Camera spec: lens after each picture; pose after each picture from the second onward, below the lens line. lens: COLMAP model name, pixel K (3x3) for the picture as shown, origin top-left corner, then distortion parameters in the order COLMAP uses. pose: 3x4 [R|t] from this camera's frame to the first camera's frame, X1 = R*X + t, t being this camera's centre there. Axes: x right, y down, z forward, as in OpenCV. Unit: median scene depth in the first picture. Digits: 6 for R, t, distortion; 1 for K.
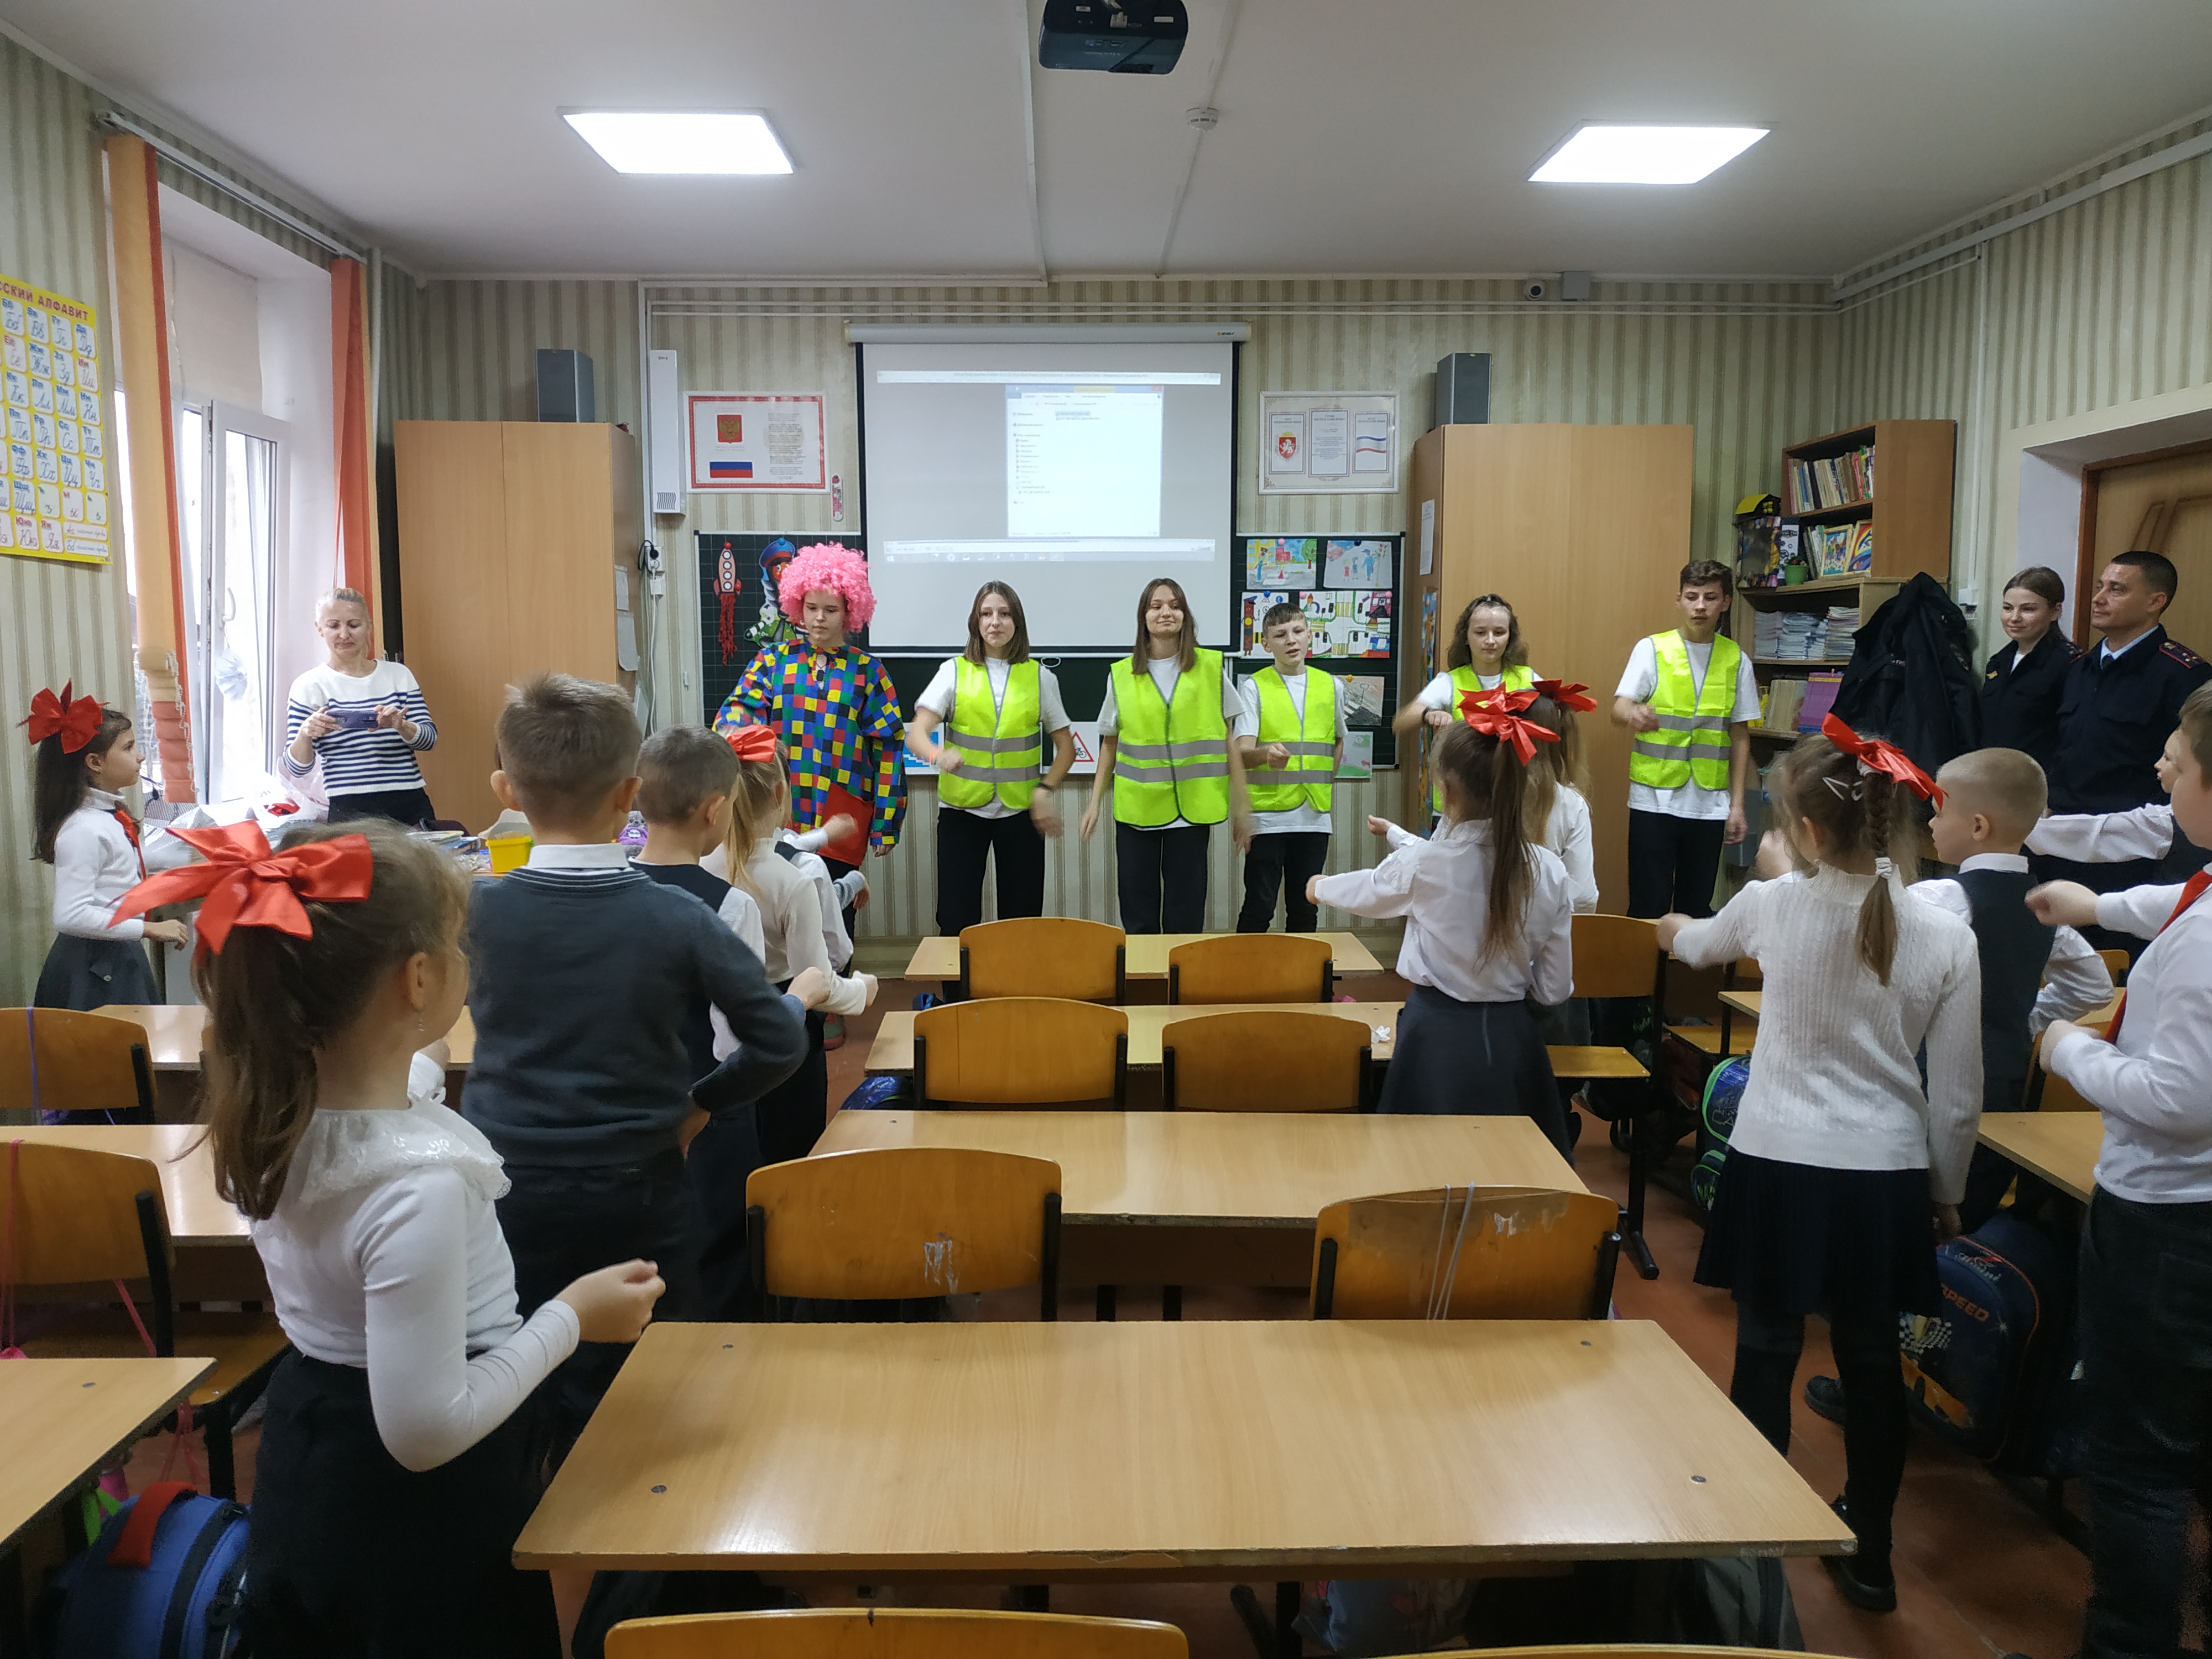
lens RADIAL K [[1646.6, 0, 1101.5], [0, 1646.6, 820.9], [0, 0, 1]] dist [0.015486, -0.003441]
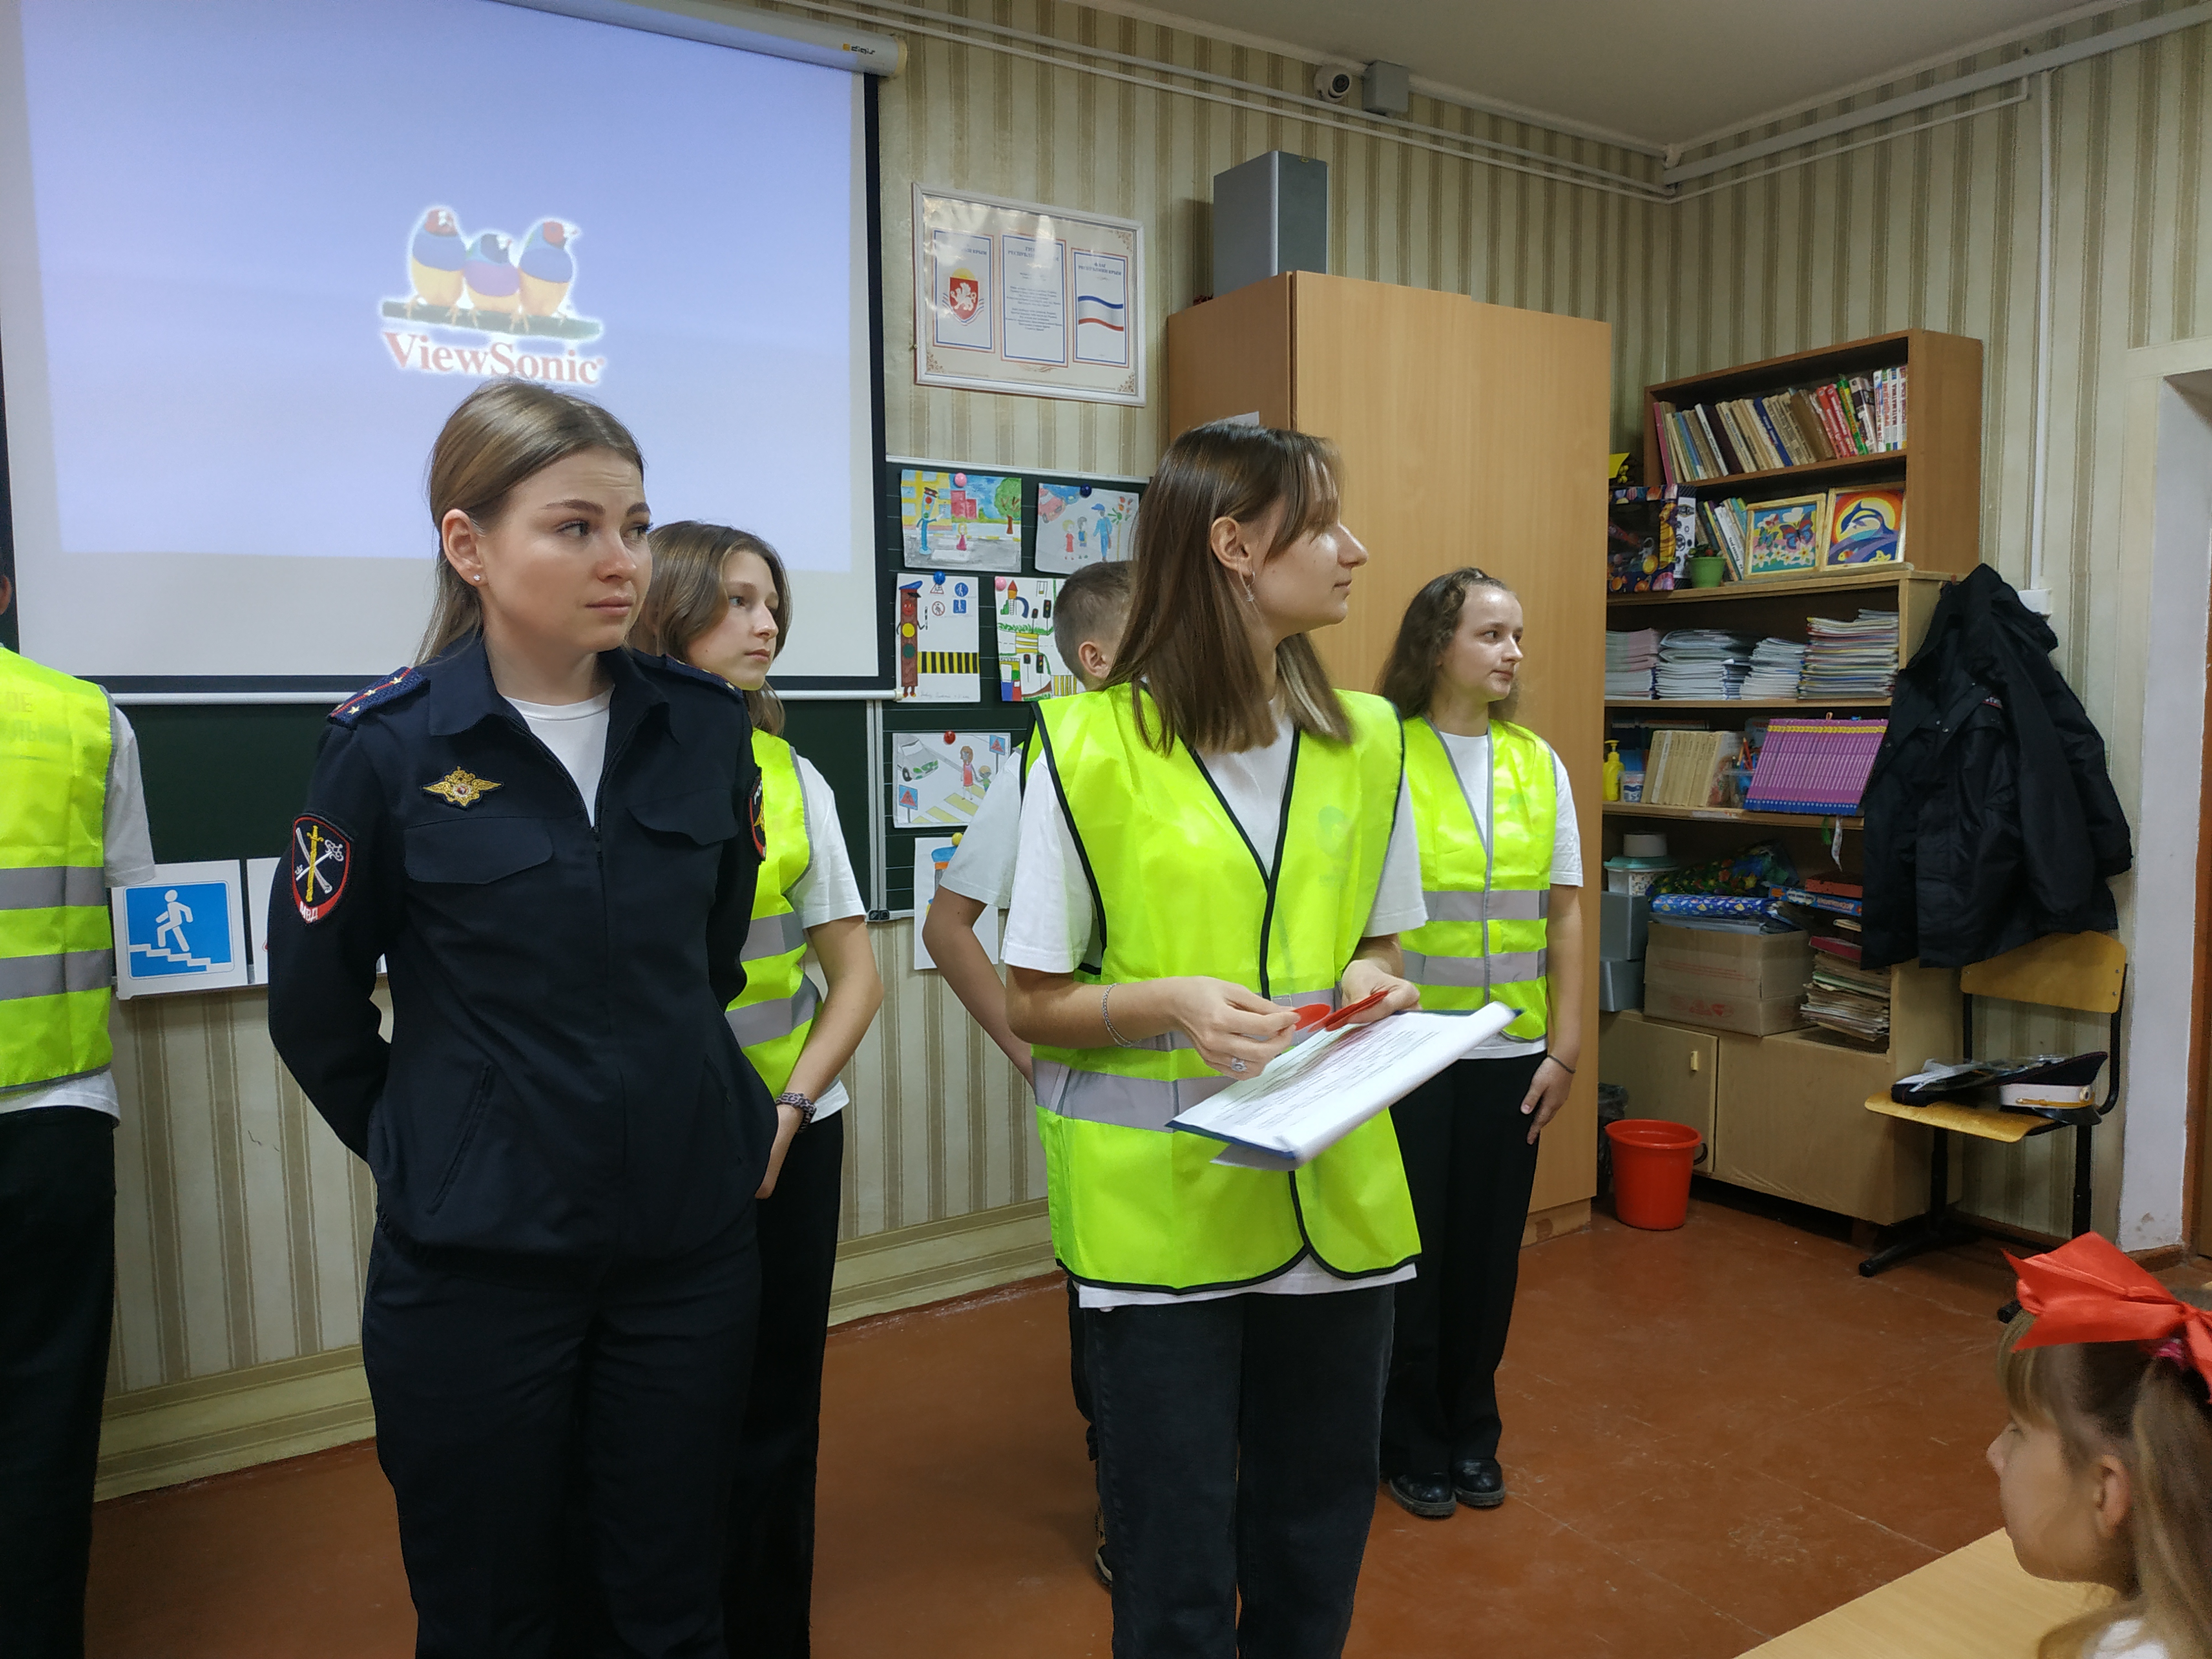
lens RADIAL K [[1646.6, 0, 1108.7], [0, 1646.6, 837.2], [0, 0, 1]] dist [0.015486, -0.003441]
pose [[0.858536, -0.046170, 0.510670, -0.123239], [0.058984, 0.998219, -0.008913, -0.049171], [-0.509349, 0.037774, 0.859731, 0.535682]]
